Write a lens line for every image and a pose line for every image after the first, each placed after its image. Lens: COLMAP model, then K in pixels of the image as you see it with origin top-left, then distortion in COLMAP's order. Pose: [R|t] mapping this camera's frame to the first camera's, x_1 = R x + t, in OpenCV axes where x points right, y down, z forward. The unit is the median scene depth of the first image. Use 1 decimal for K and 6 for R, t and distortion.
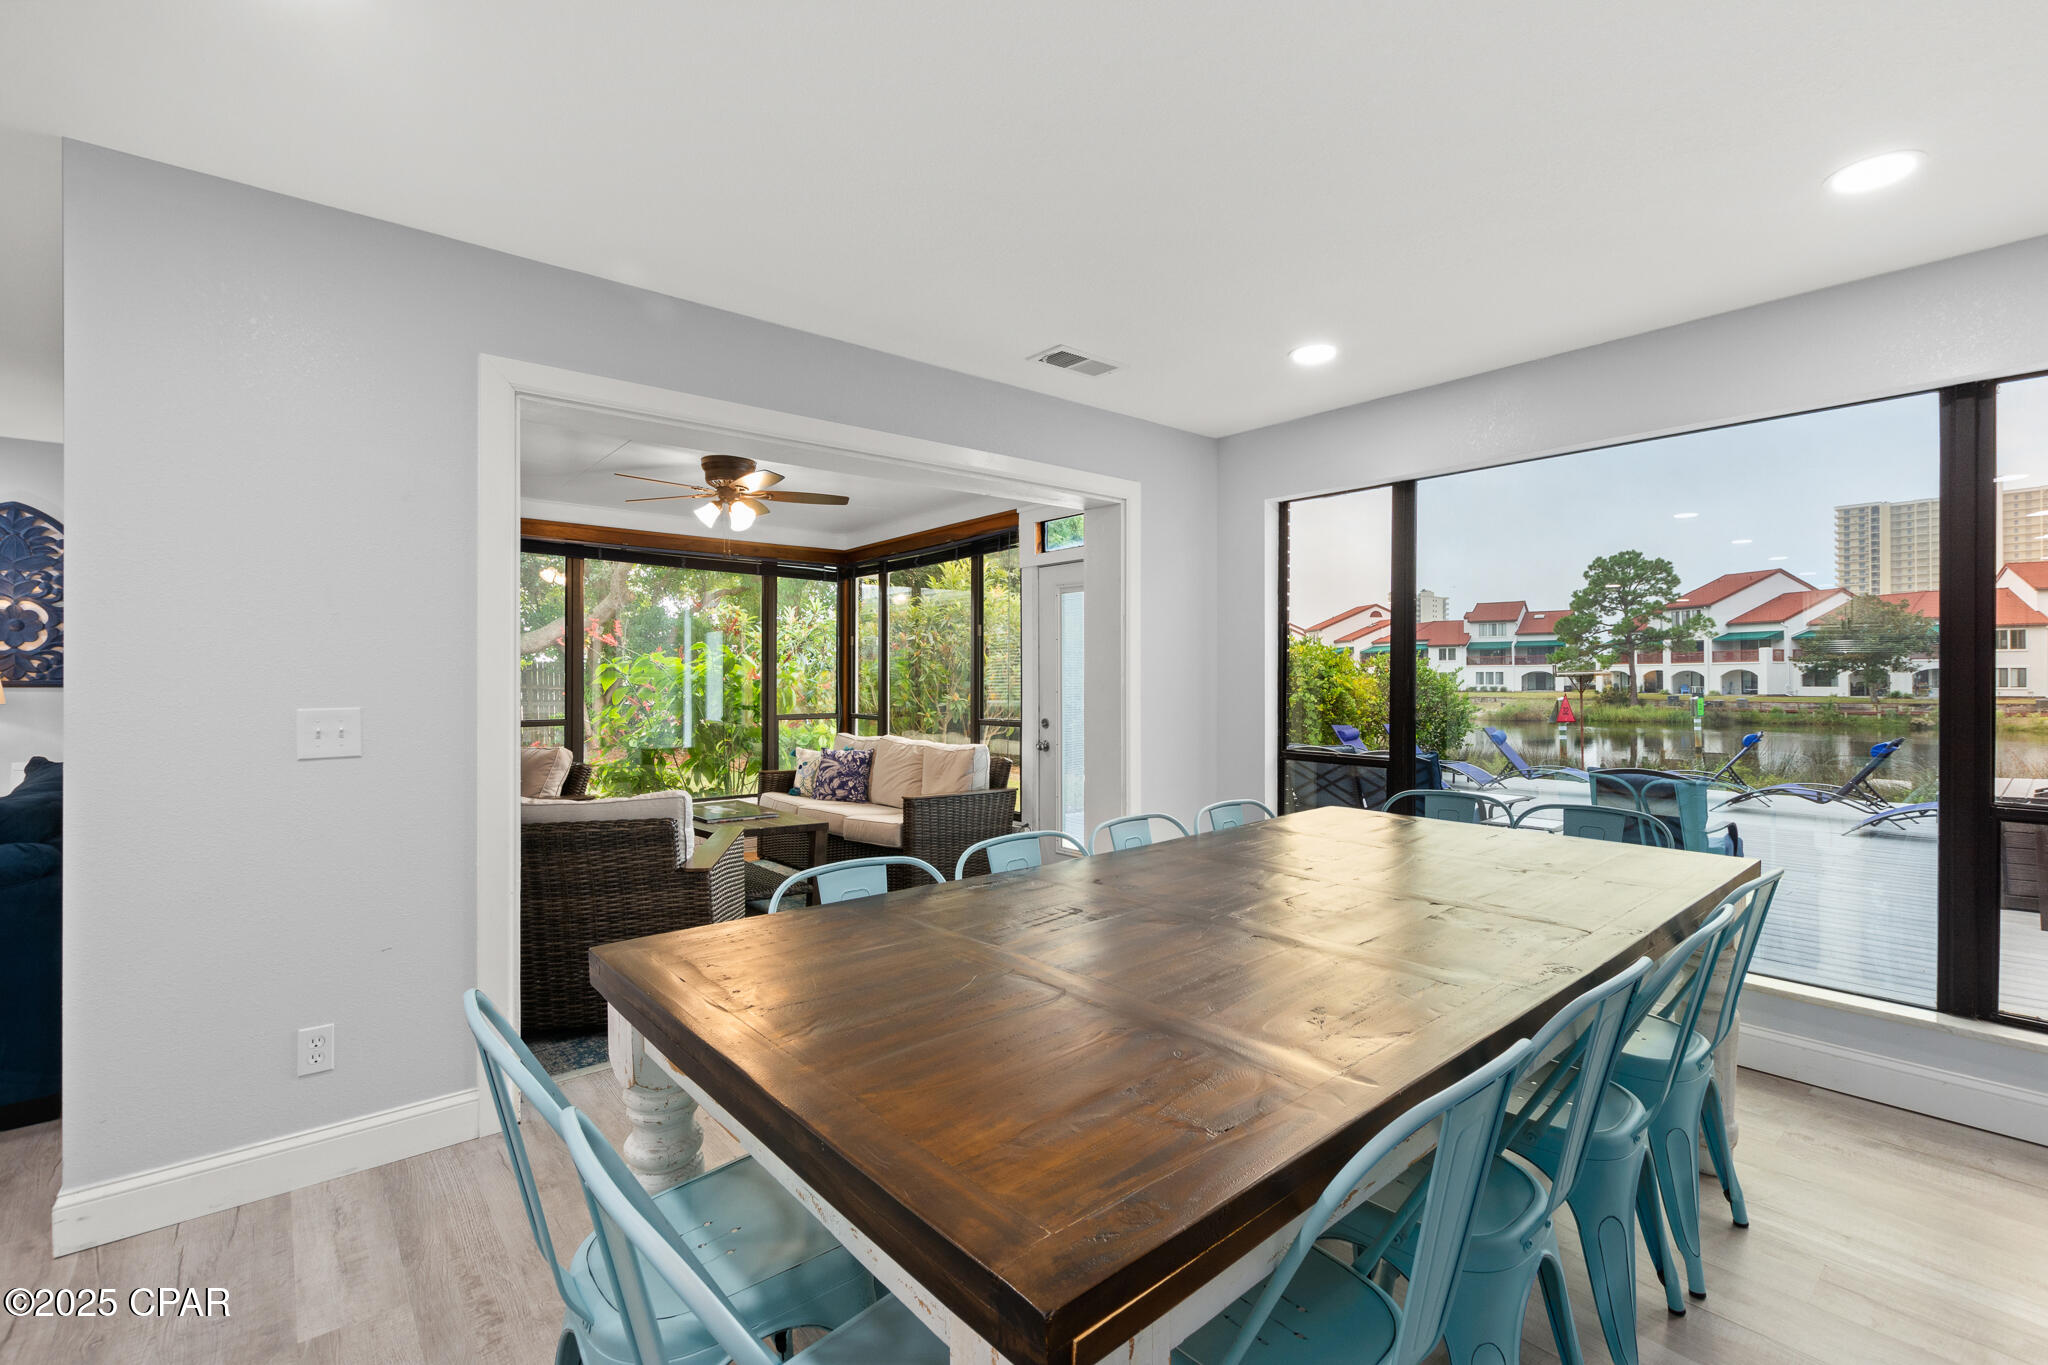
lens RADIAL K [[907.2, 0, 1034.0], [0, 907.2, 667.6], [0, 0, 1]] dist [0.001728, 0.000269]
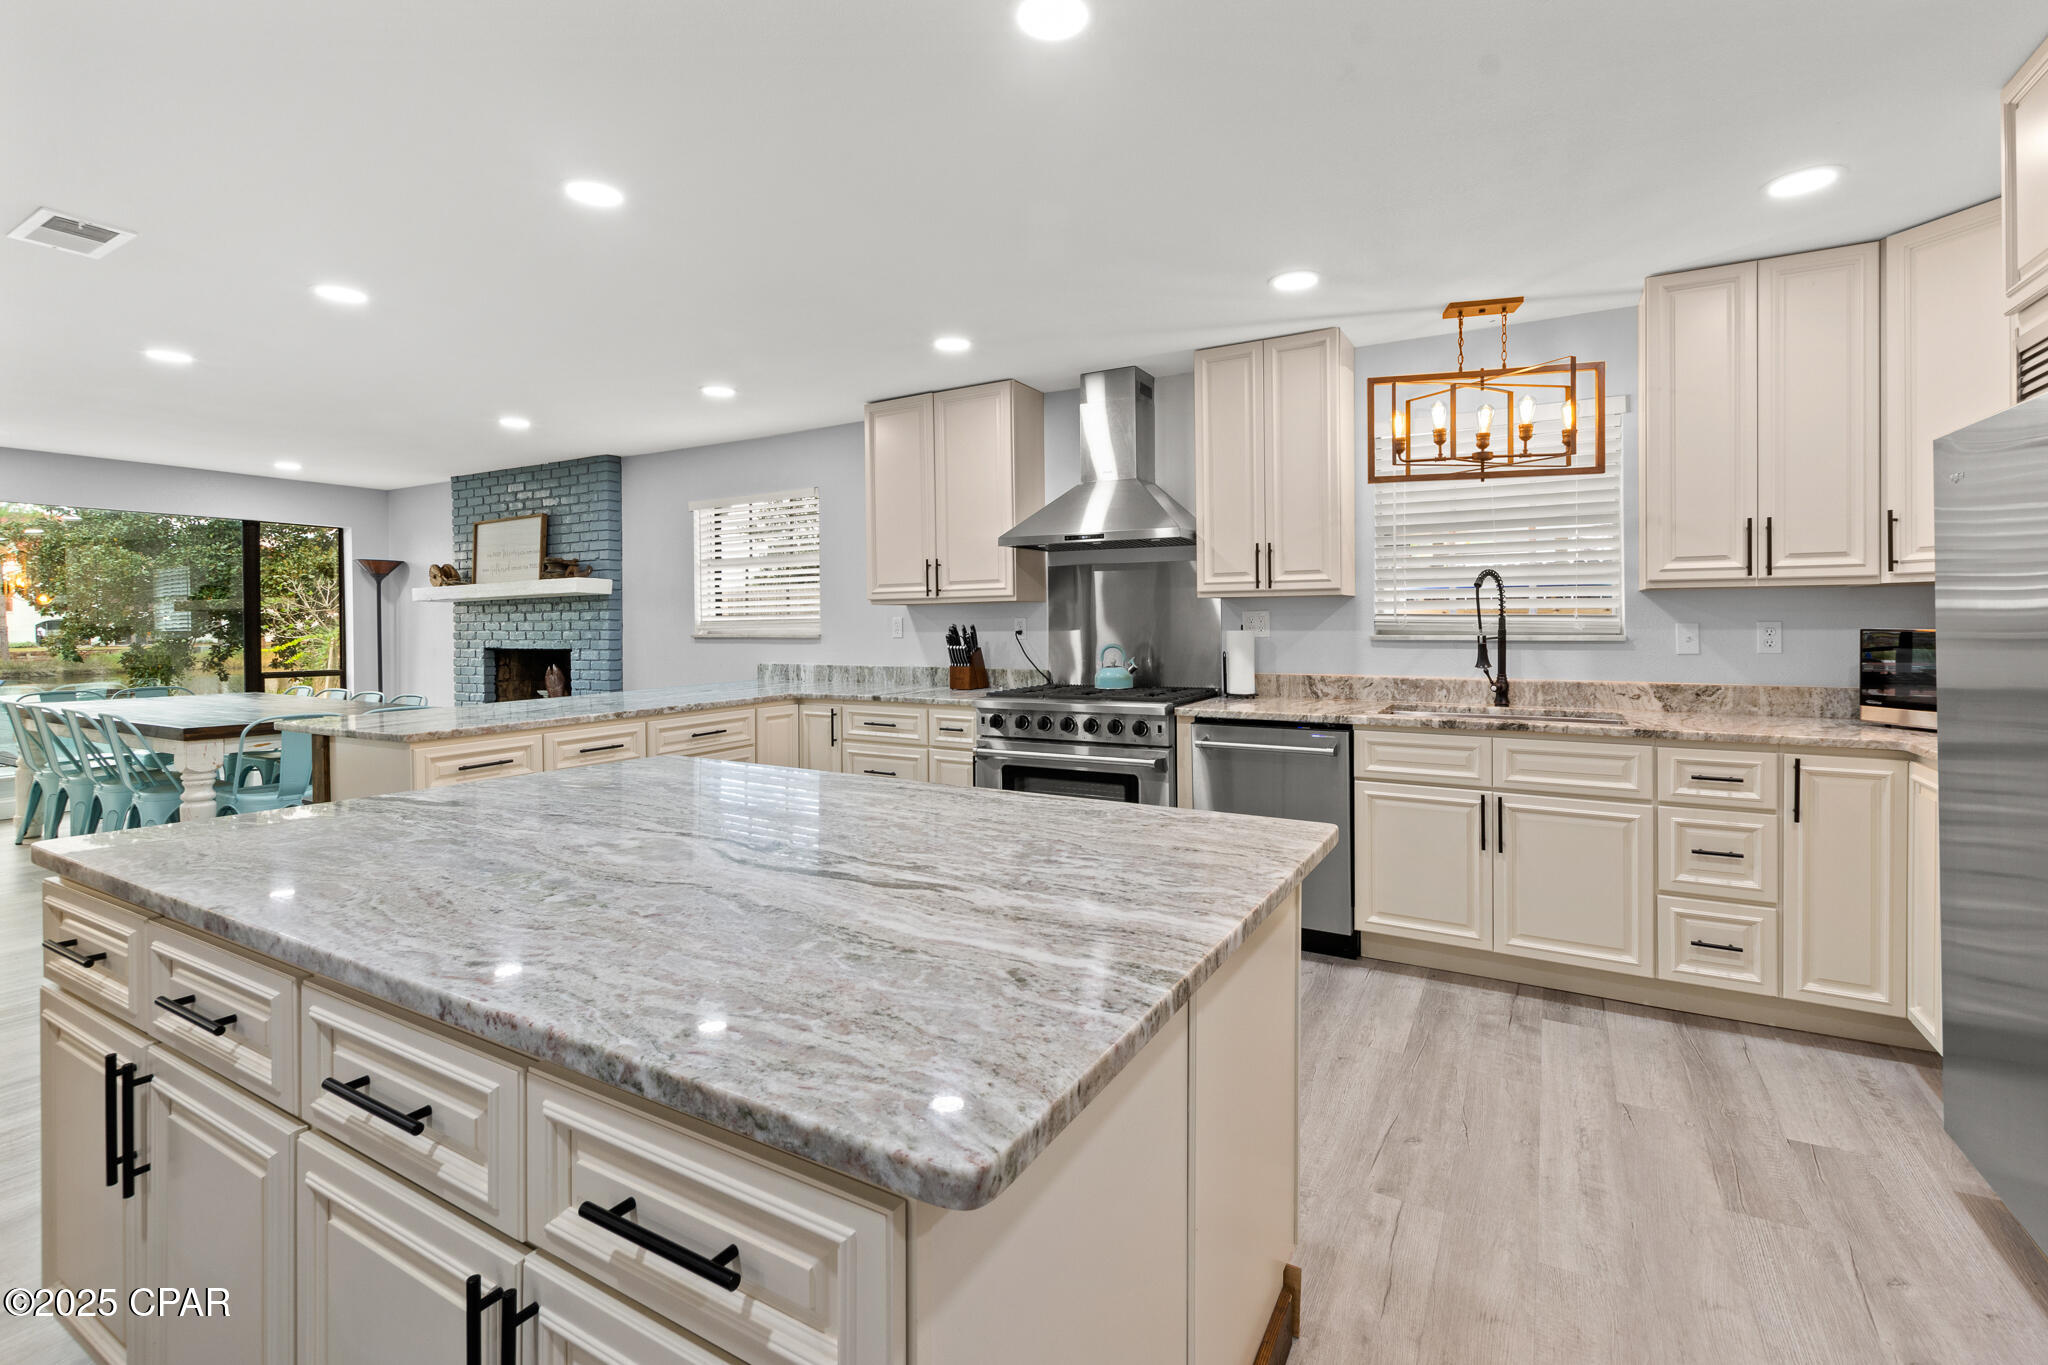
lens RADIAL K [[913.7, 0, 1033.1], [0, 913.7, 626.6], [0, 0, 1]] dist [0.002274, 0.000081]
pose [[-0.339794, -0.001383, 0.940499, -0.861648], [-0.003299, 0.999995, 0.000279, -0.000207], [-0.940494, -0.003008, -0.339797, -0.096717]]
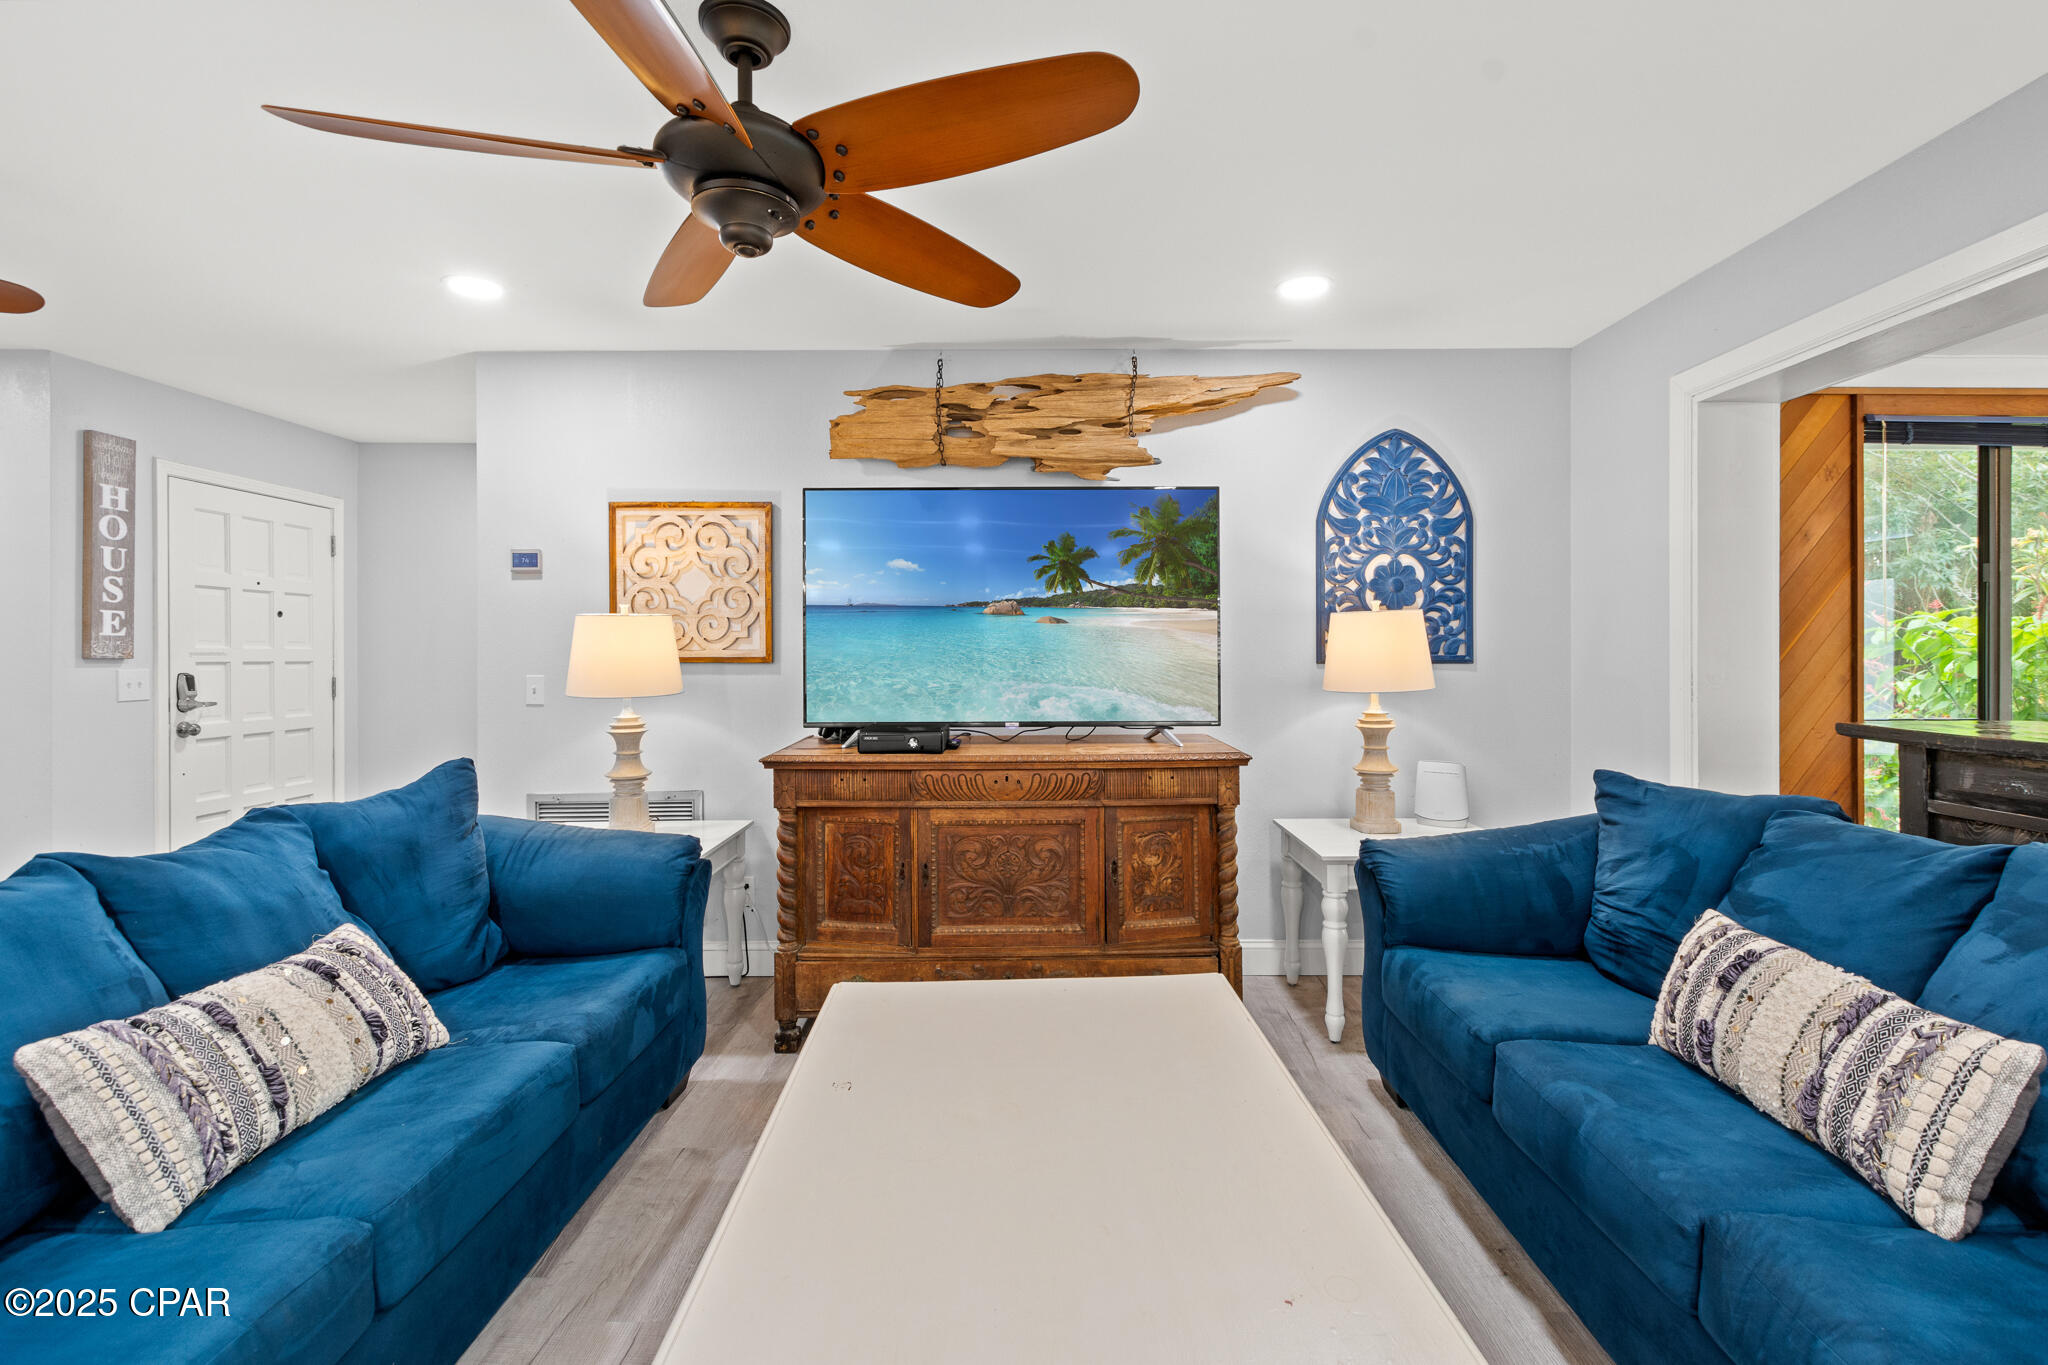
lens RADIAL K [[895.4, 0, 1038.9], [0, 895.4, 655.5], [0, 0, 1]] dist [-0.002646, -0.000449]
pose [[0.760957, -0.002197, -0.648799, -0.530496], [0.010147, 0.999912, 0.008515, 0.002924], [0.648723, -0.013063, 0.760913, 0.127305]]
